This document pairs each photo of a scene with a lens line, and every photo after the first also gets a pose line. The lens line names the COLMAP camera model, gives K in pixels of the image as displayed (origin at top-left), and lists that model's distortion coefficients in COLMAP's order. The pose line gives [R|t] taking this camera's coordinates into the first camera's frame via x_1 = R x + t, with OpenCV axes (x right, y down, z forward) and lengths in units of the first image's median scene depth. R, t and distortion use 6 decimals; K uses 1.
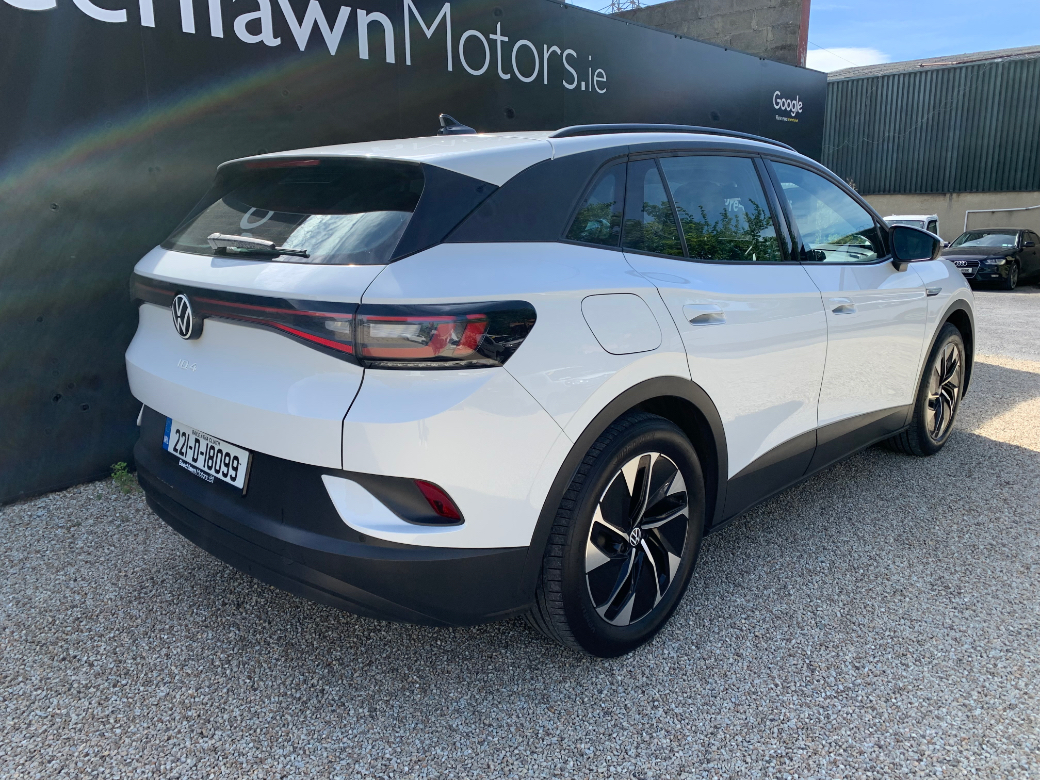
lens RADIAL K [[794.2, 0, 521.4], [0, 794.2, 389.8], [0, 0, 1]] dist [0.029437, -0.024458]
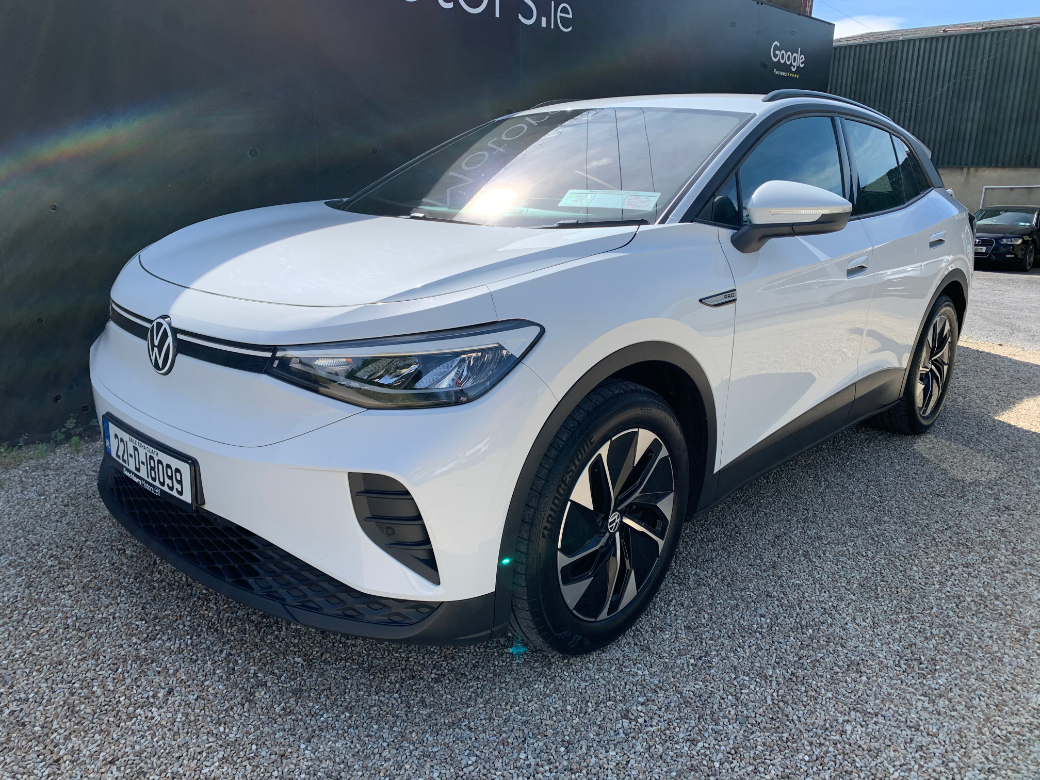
lens RADIAL K [[794.2, 0, 512.7], [0, 794.2, 387.9], [0, 0, 1]] dist [0.029437, -0.024458]
pose [[0.999341, 0.033010, -0.015073, 0.091183], [-0.032382, 0.998666, 0.040211, -0.021059], [0.016380, -0.039696, 0.999078, 0.147375]]
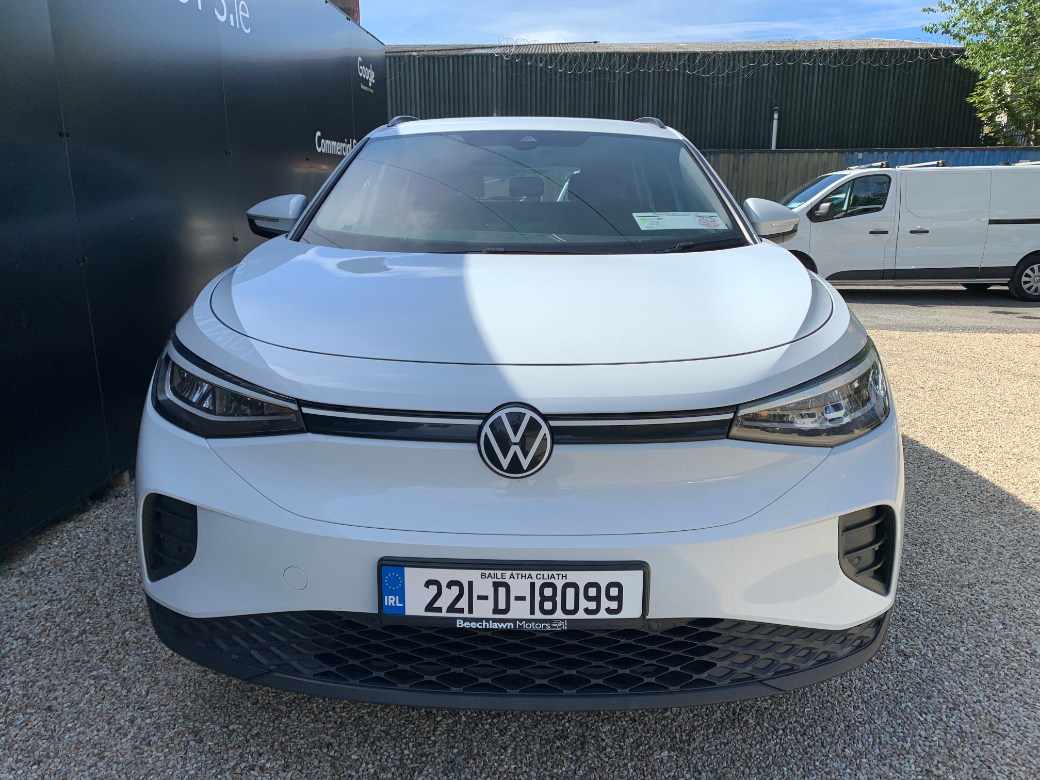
lens RADIAL K [[794.2, 0, 515.8], [0, 794.2, 379.6], [0, 0, 1]] dist [0.029437, -0.024458]
pose [[0.762549, -0.147752, 0.629832, -0.323643], [0.138143, 0.988304, 0.064594, -0.068949], [-0.632009, 0.037751, 0.774041, 0.324460]]
